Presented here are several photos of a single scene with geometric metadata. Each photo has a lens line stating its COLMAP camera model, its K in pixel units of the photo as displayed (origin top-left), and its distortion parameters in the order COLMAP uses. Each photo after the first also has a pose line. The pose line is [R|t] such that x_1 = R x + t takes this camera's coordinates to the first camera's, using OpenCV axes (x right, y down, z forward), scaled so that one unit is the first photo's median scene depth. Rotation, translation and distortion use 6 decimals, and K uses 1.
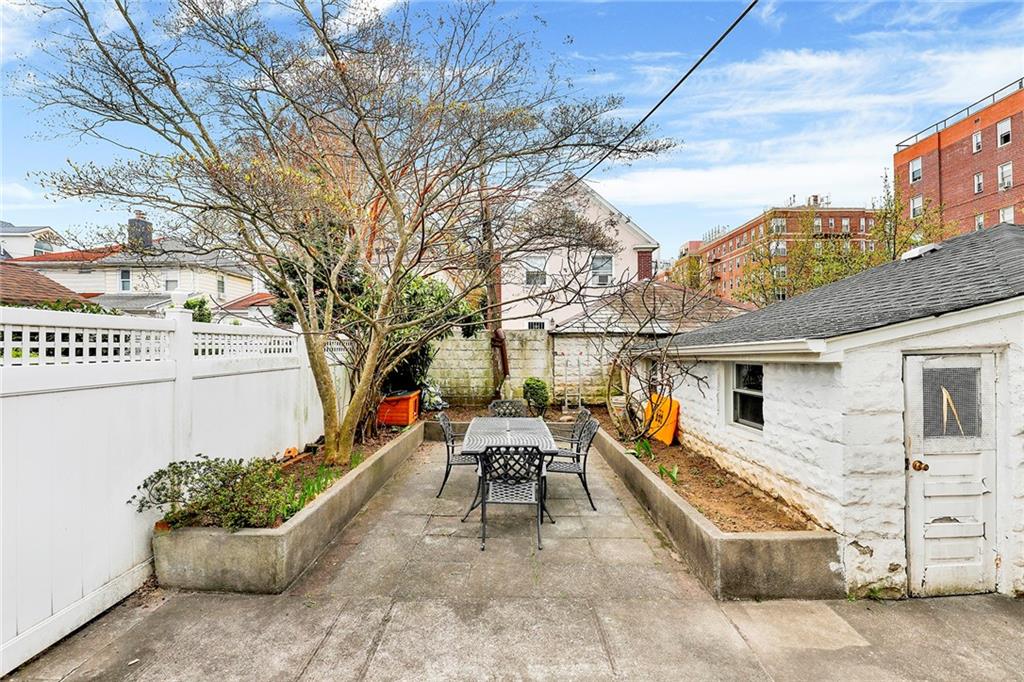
lens RADIAL K [[458.8, 0, 513.7], [0, 458.8, 344.7], [0, 0, 1]] dist [-0.003155, -0.001285]
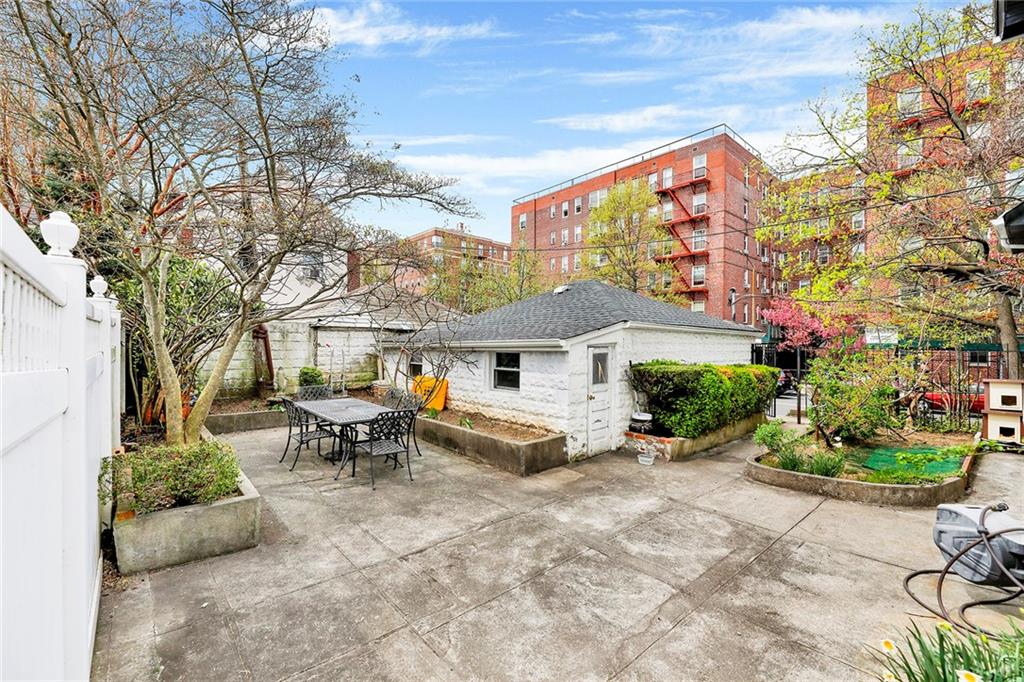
lens RADIAL K [[458.8, 0, 513.4], [0, 458.8, 342.3], [0, 0, 1]] dist [-0.003155, -0.001285]
pose [[0.726654, 0.008279, 0.686954, -0.732355], [-0.017855, 0.999817, 0.006838, -0.007869], [-0.686772, -0.017235, 0.726669, -0.276829]]
